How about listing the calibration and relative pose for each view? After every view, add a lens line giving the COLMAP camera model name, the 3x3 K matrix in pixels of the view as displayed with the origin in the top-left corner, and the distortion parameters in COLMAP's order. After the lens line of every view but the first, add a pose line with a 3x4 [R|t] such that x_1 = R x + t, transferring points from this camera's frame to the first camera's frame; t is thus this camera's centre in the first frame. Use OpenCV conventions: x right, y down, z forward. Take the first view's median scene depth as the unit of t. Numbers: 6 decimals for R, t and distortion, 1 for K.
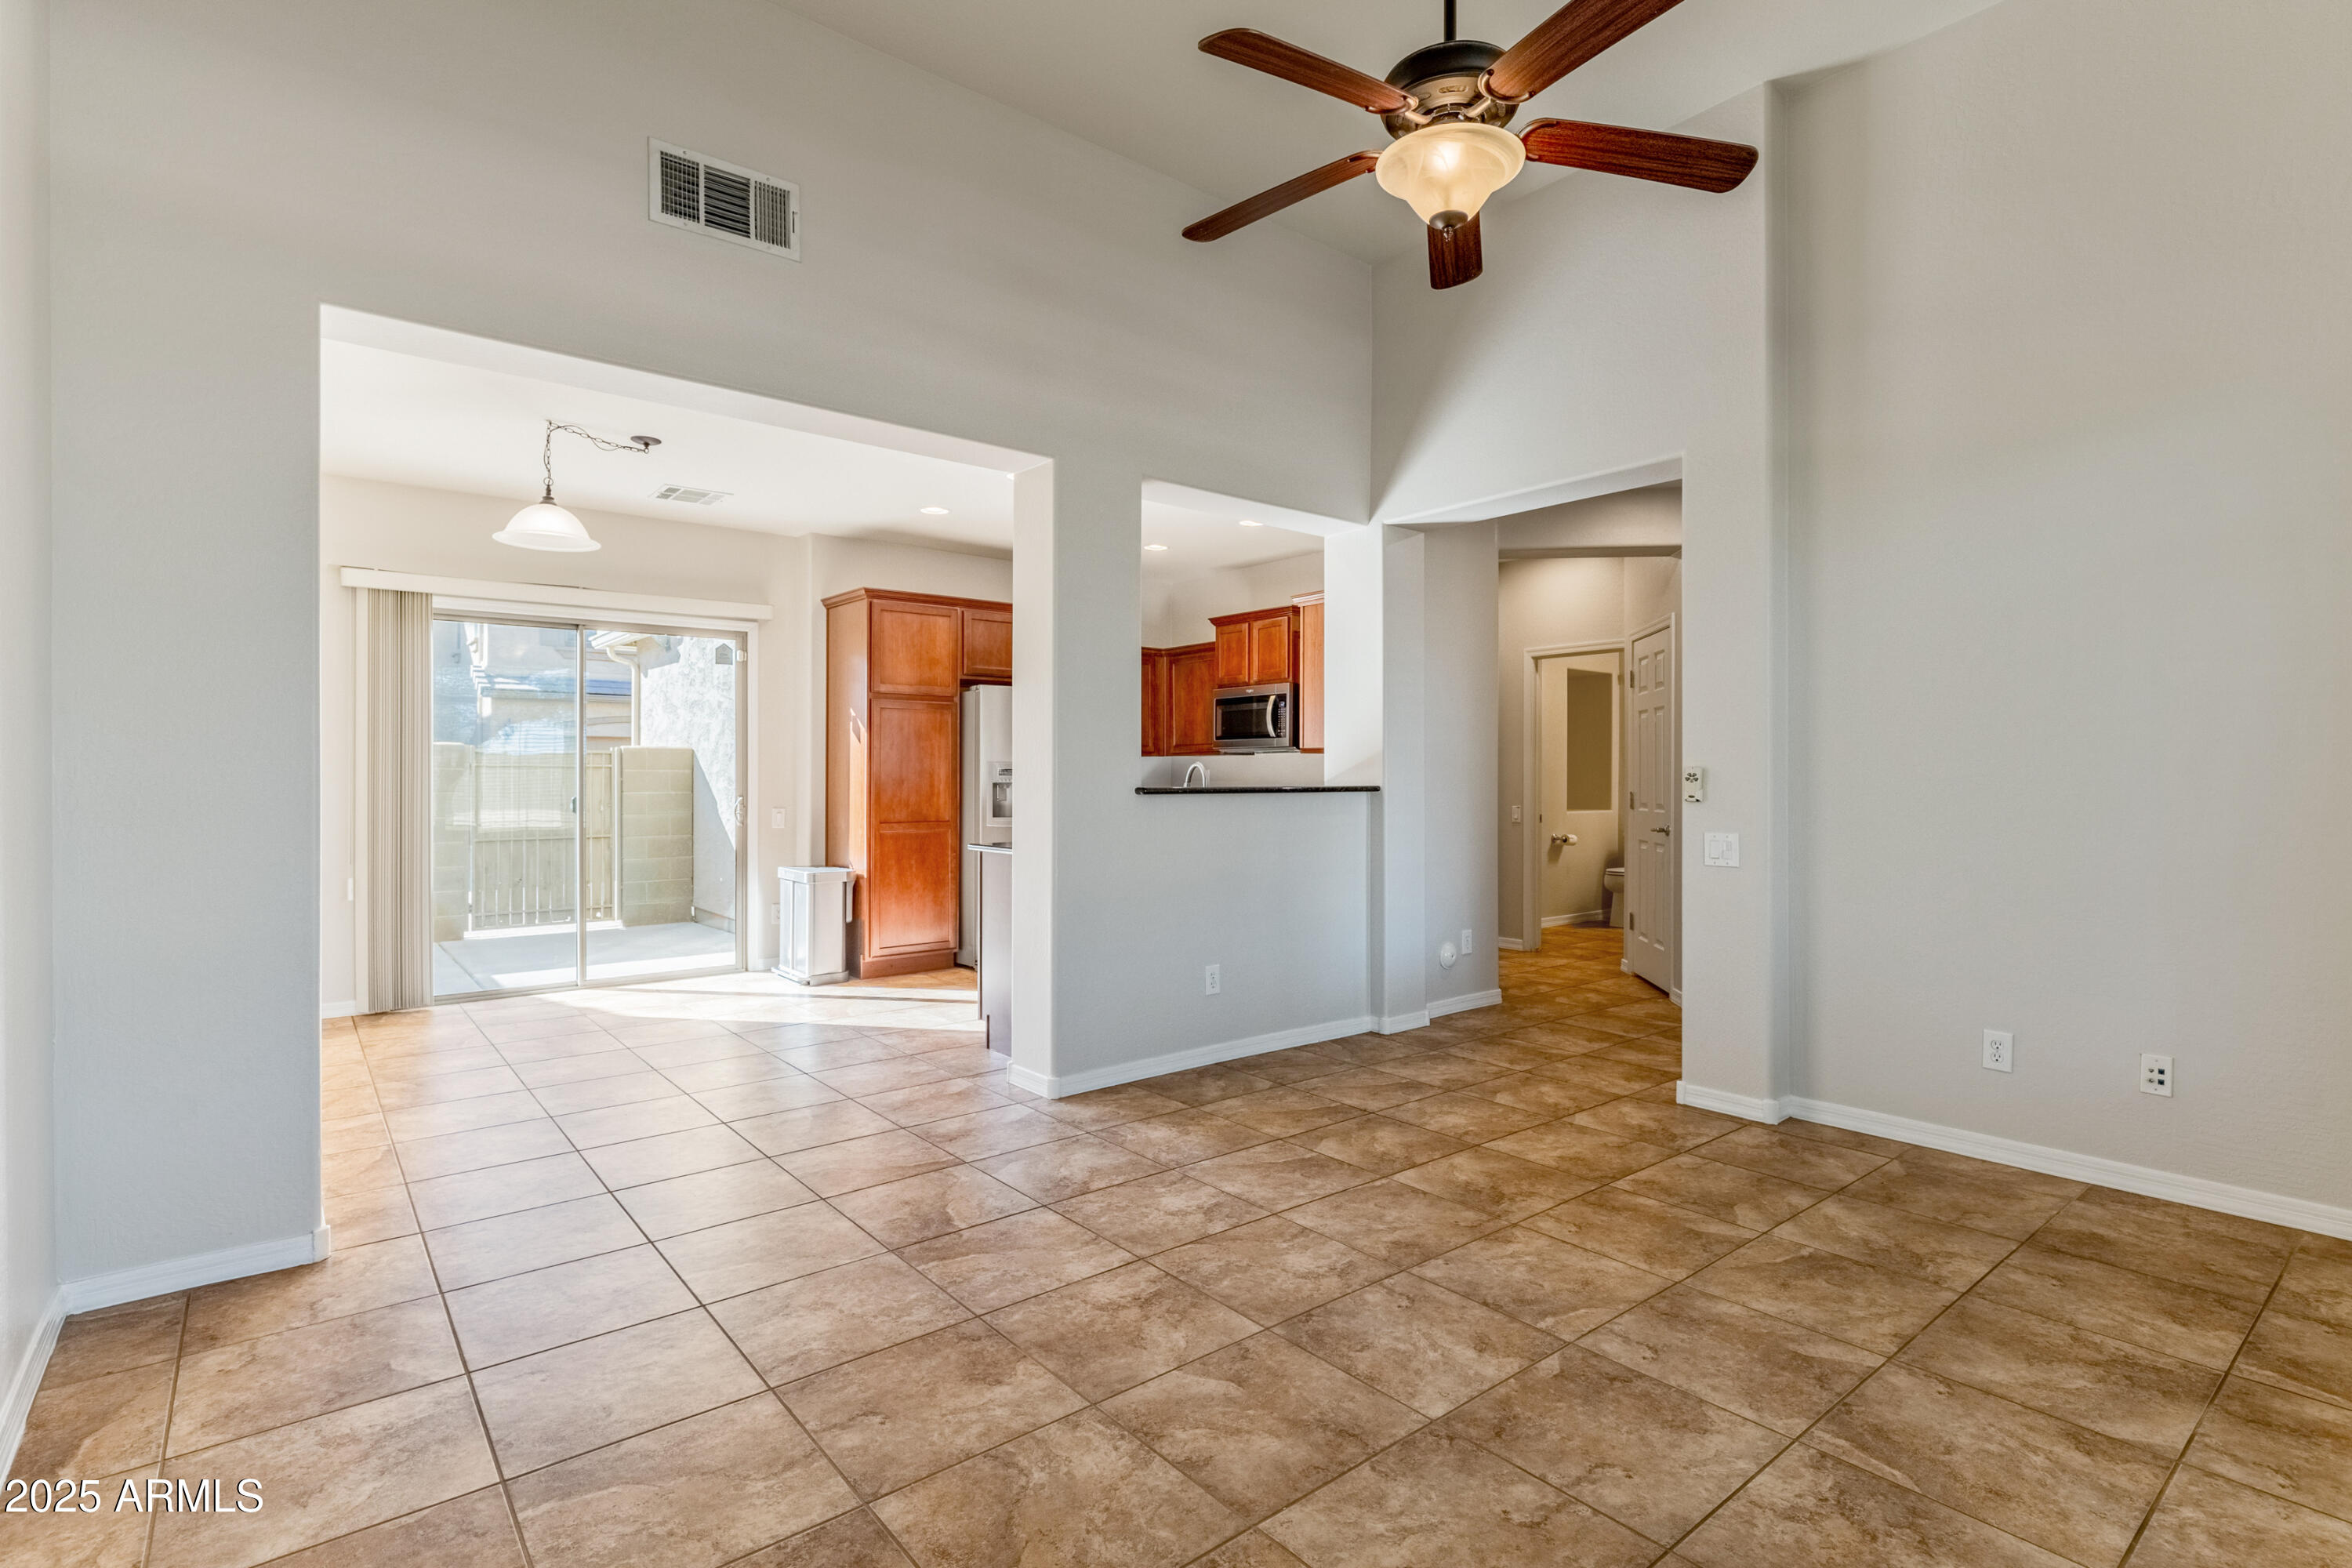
lens RADIAL K [[1107.4, 0, 1181.7], [0, 1107.4, 778.1], [0, 0, 1]] dist [-0.001719, 0.000365]
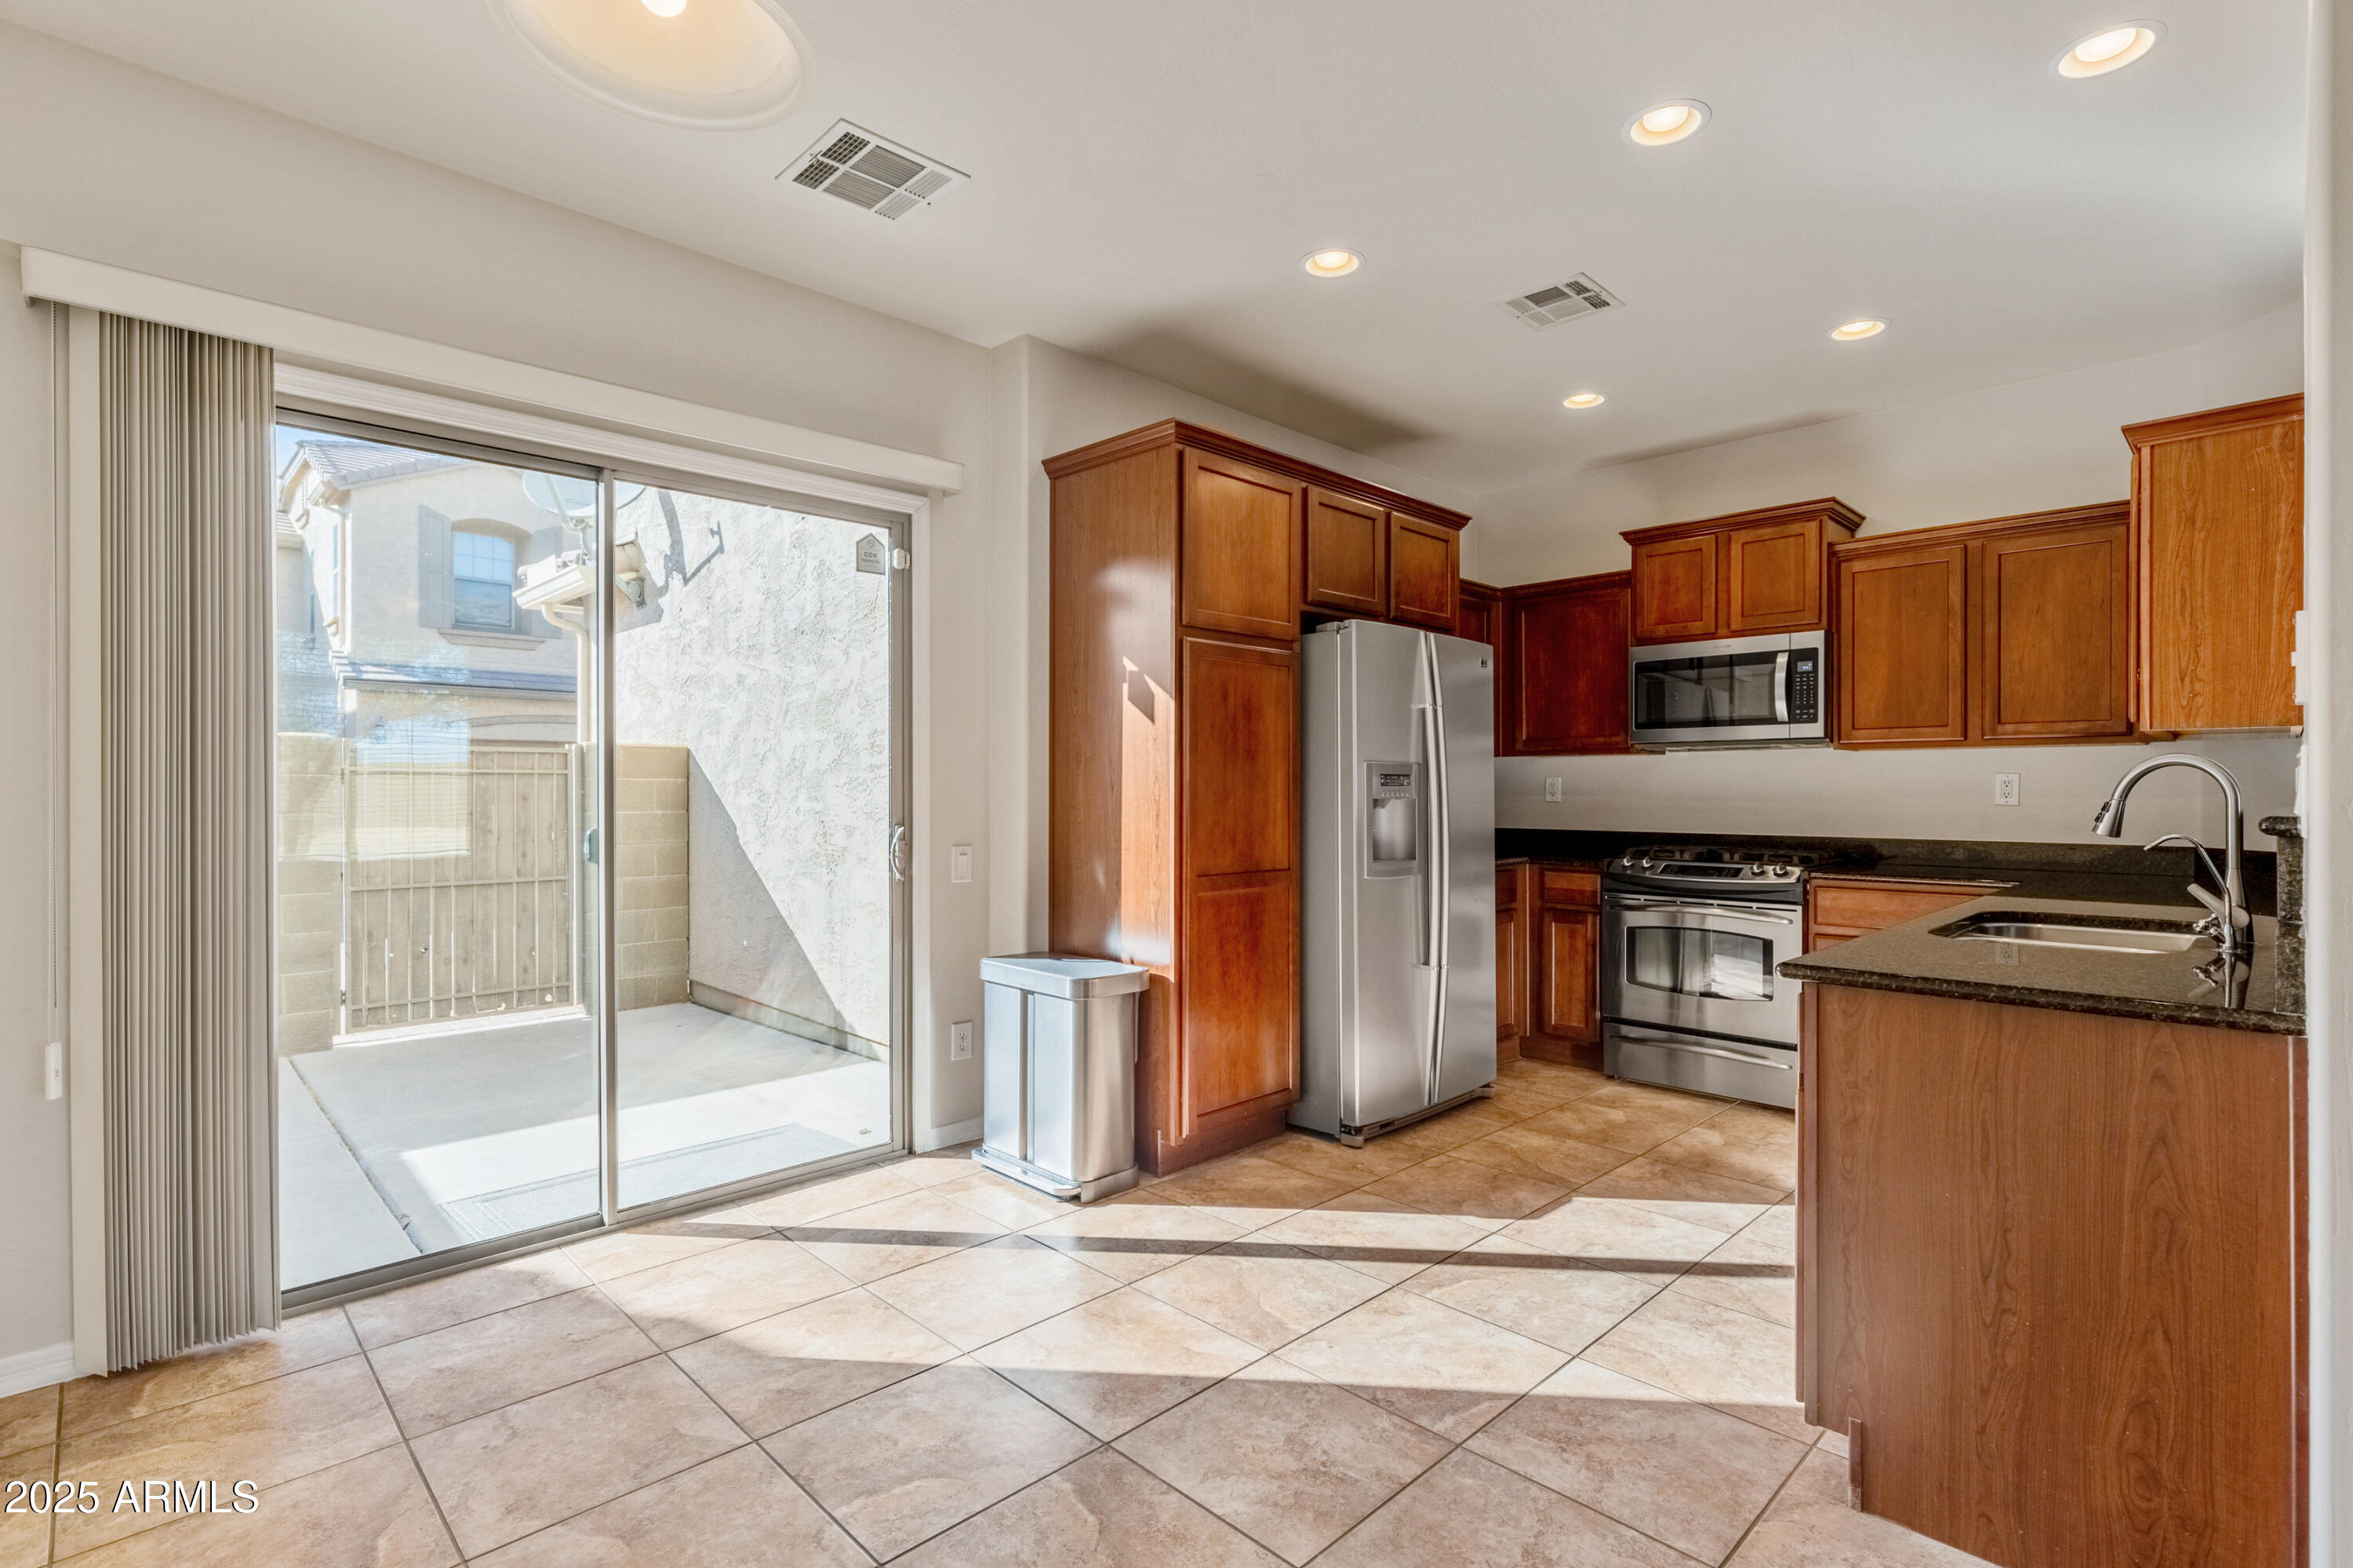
lens RADIAL K [[1107.9, 0, 1183.9], [0, 1107.9, 795.5], [0, 0, 1]] dist [-0.001719, 0.000365]
pose [[0.995962, 0.000627, 0.089772, -0.568157], [-0.001029, 0.999990, 0.004432, 0.000094], [-0.089768, -0.004506, 0.995952, 0.842733]]
